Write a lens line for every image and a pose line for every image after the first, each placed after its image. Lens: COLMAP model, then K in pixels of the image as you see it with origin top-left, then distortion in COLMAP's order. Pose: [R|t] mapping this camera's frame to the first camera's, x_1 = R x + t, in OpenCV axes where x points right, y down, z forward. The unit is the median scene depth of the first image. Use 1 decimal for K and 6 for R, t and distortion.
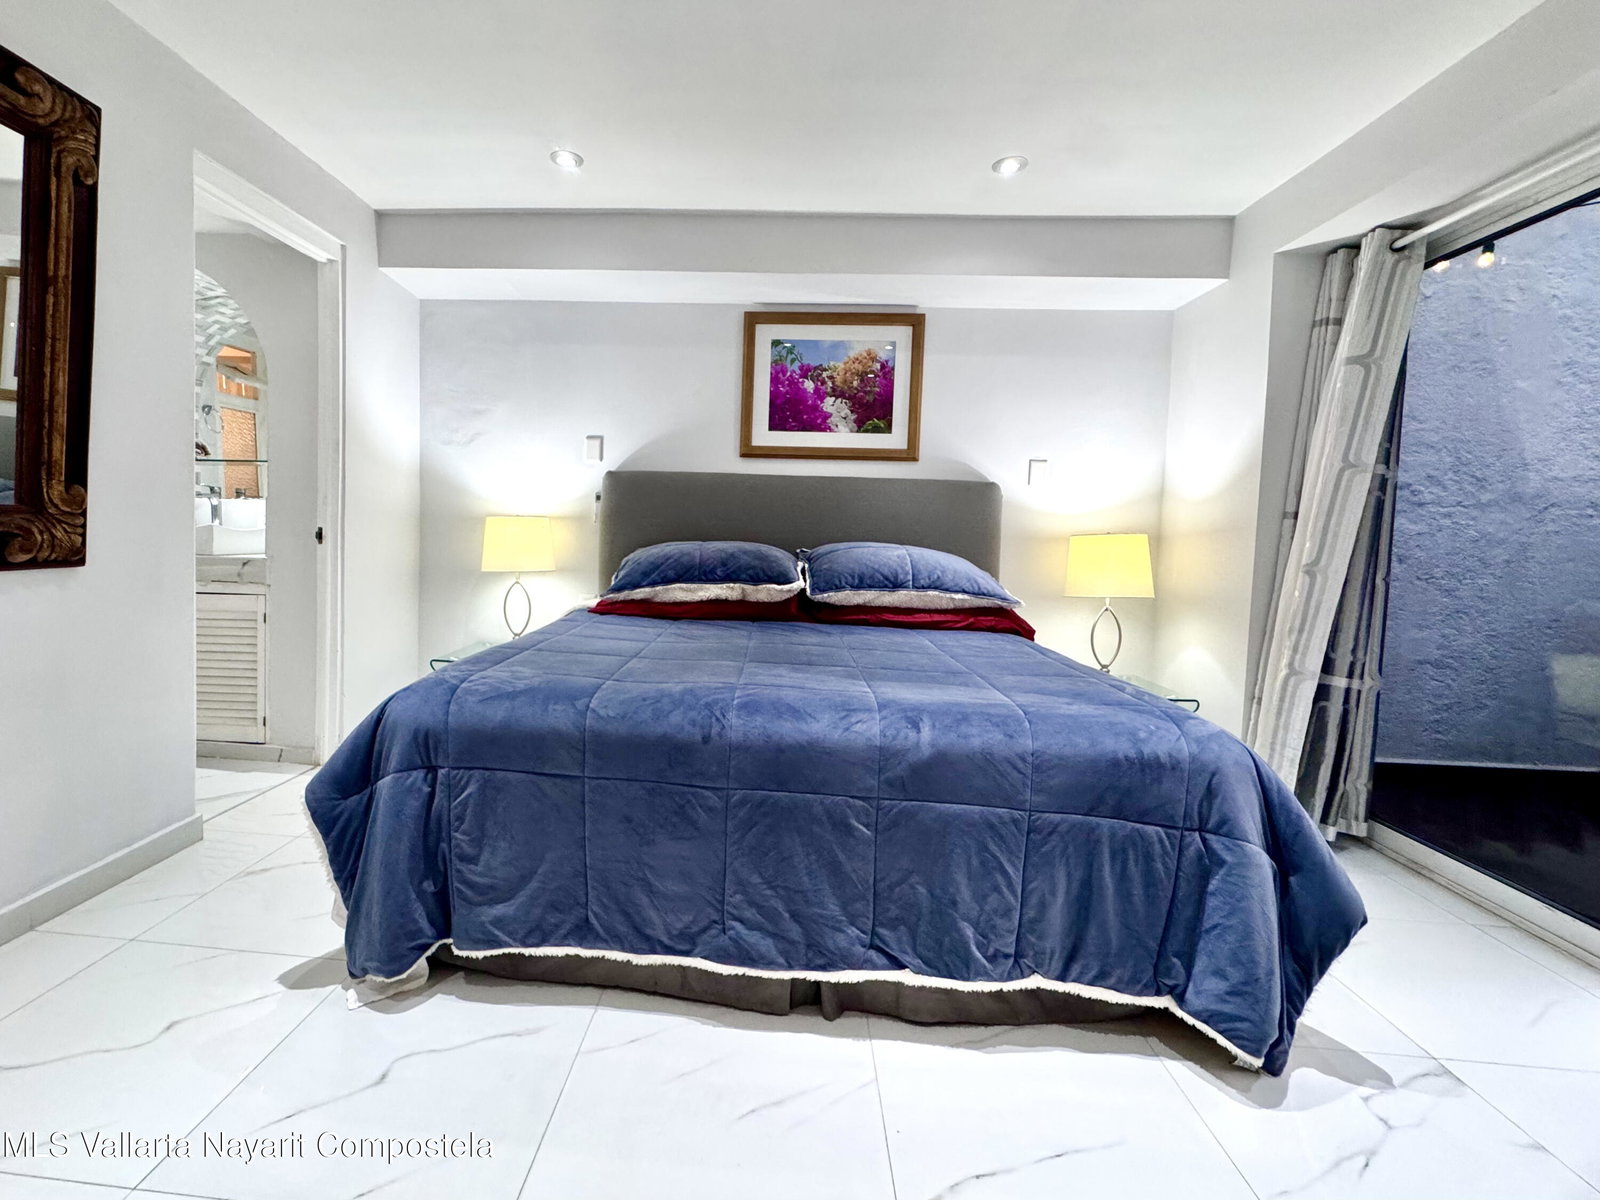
lens RADIAL K [[715.8, 0, 739.4], [0, 715.8, 565.8], [0, 0, 1]] dist [0.000340, -0.000244]
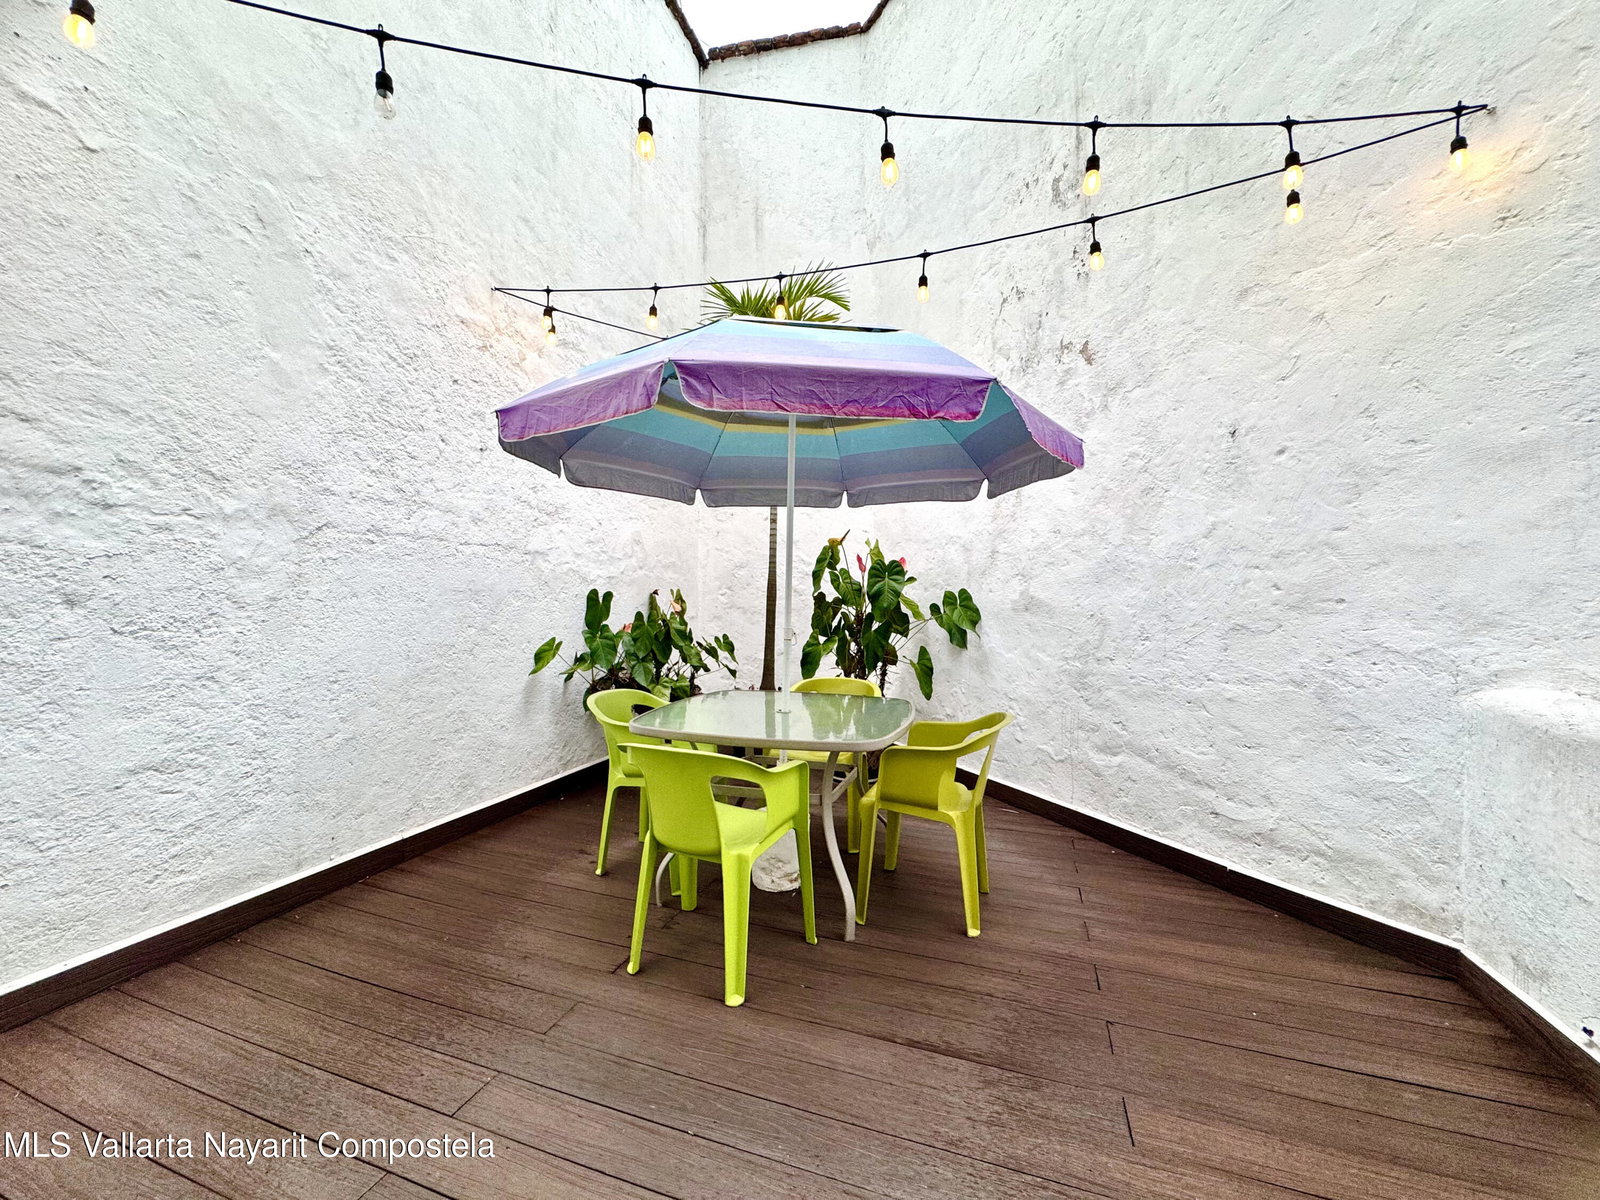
lens RADIAL K [[654.4, 0, 797.7], [0, 654.4, 603.2], [0, 0, 1]] dist [-0.002618, 0.000153]
pose [[0.280698, -0.033005, 0.959228, 0.615212], [0.049796, 0.998563, 0.019787, 0.011825], [-0.958503, 0.042211, 0.281939, 0.321838]]
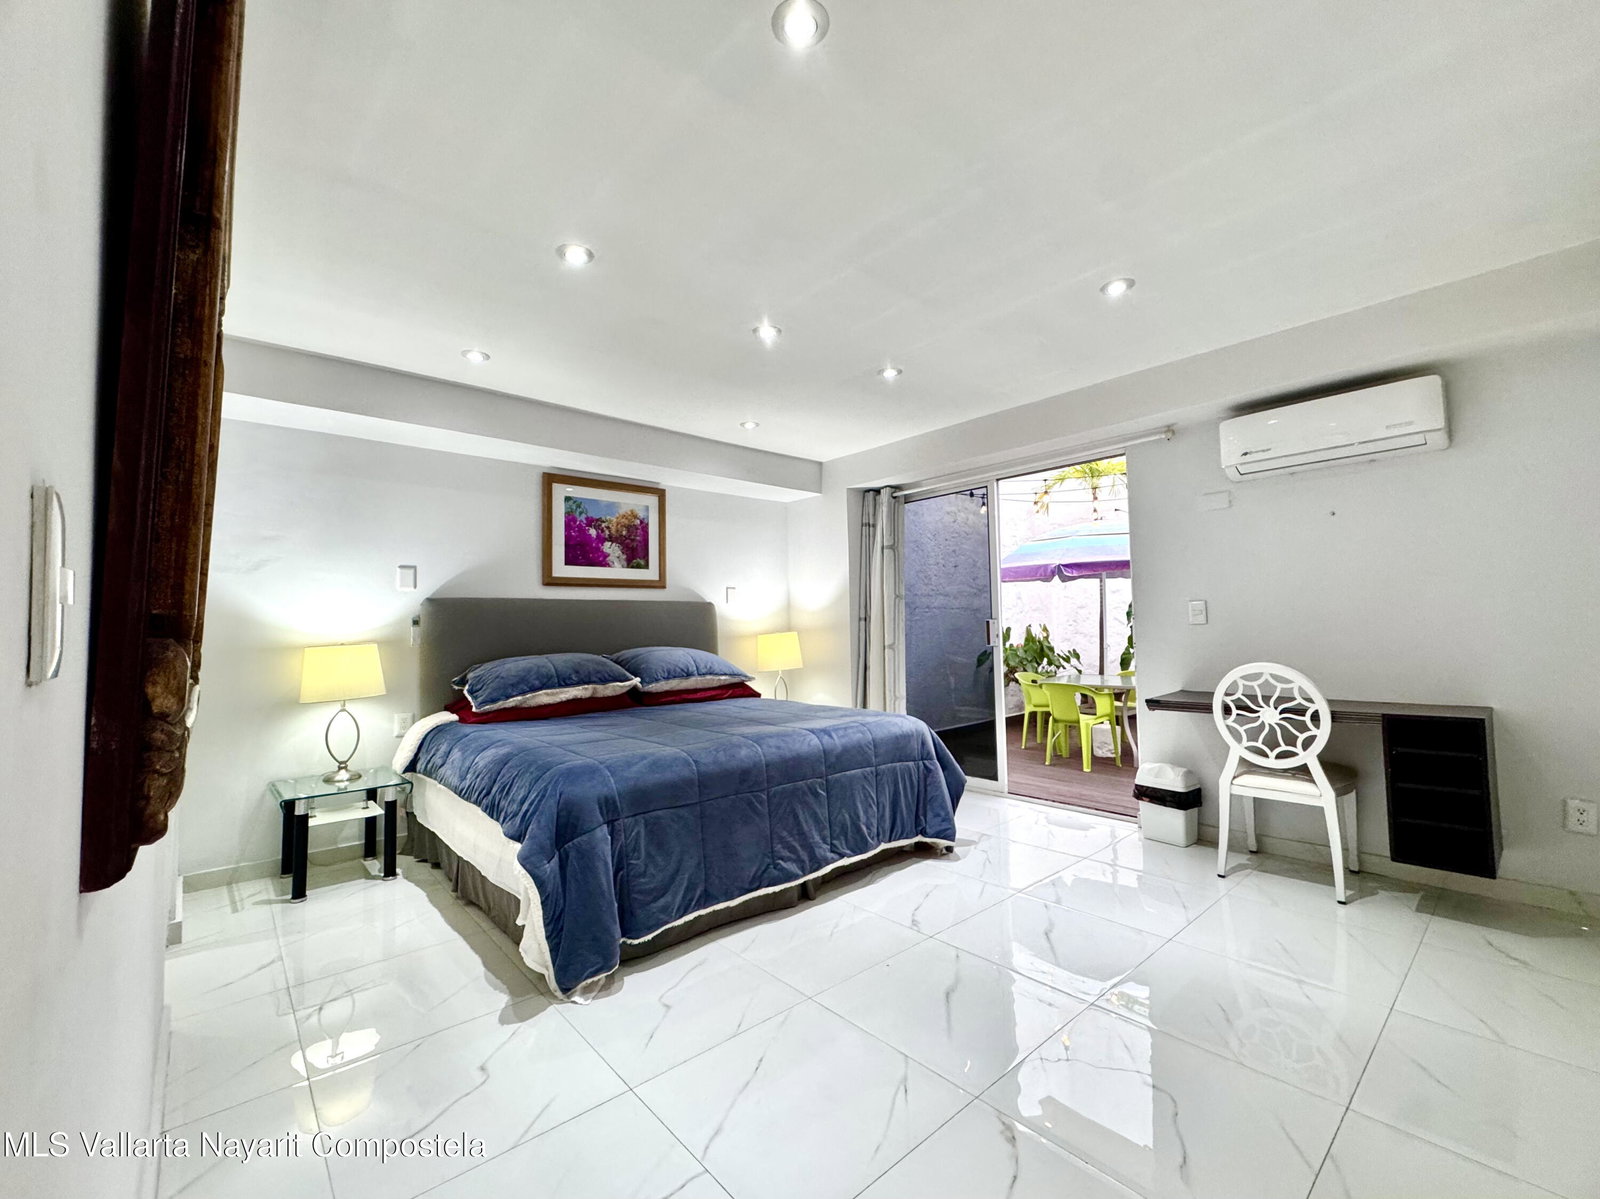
lens RADIAL K [[654.4, 0, 807.5], [0, 654.4, 601.8], [0, 0, 1]] dist [-0.002618, 0.000153]
pose [[0.693155, -0.017935, 0.720565, -0.533284], [0.077583, 0.995739, -0.049848, -0.032951], [-0.716601, 0.090456, 0.691593, -0.123946]]
